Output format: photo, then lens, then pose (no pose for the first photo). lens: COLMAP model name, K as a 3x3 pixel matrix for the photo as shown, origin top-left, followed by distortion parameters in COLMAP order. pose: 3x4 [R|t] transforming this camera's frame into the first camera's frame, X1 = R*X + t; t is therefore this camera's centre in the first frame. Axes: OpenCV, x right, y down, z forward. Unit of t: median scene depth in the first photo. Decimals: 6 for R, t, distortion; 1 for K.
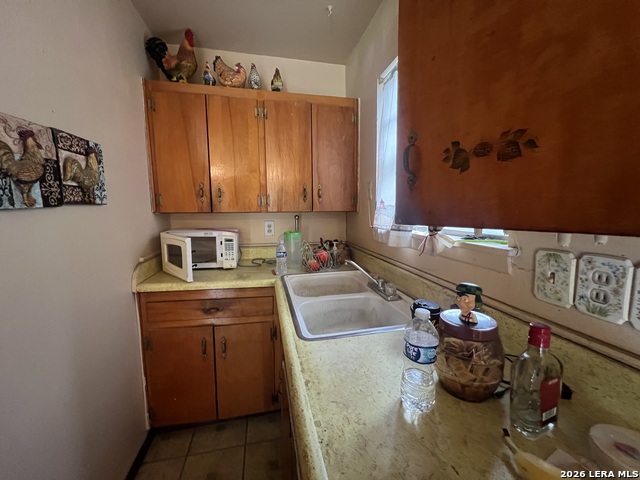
lens RADIAL K [[257.8, 0, 319.1], [0, 257.8, 238.2], [0, 0, 1]] dist [0.000610, 0.000372]
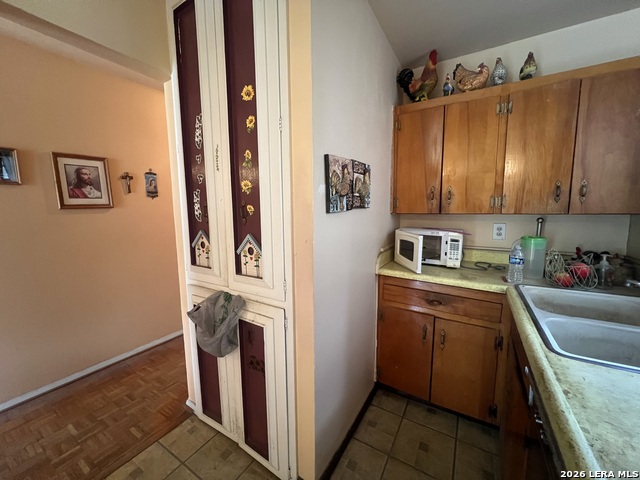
lens RADIAL K [[257.8, 0, 319.1], [0, 257.8, 238.2], [0, 0, 1]] dist [0.000610, 0.000372]
pose [[0.727530, 0.078518, -0.681568, -0.039280], [-0.076075, 0.996536, 0.033597, 0.005183], [0.681845, 0.027408, 0.730983, -0.138025]]
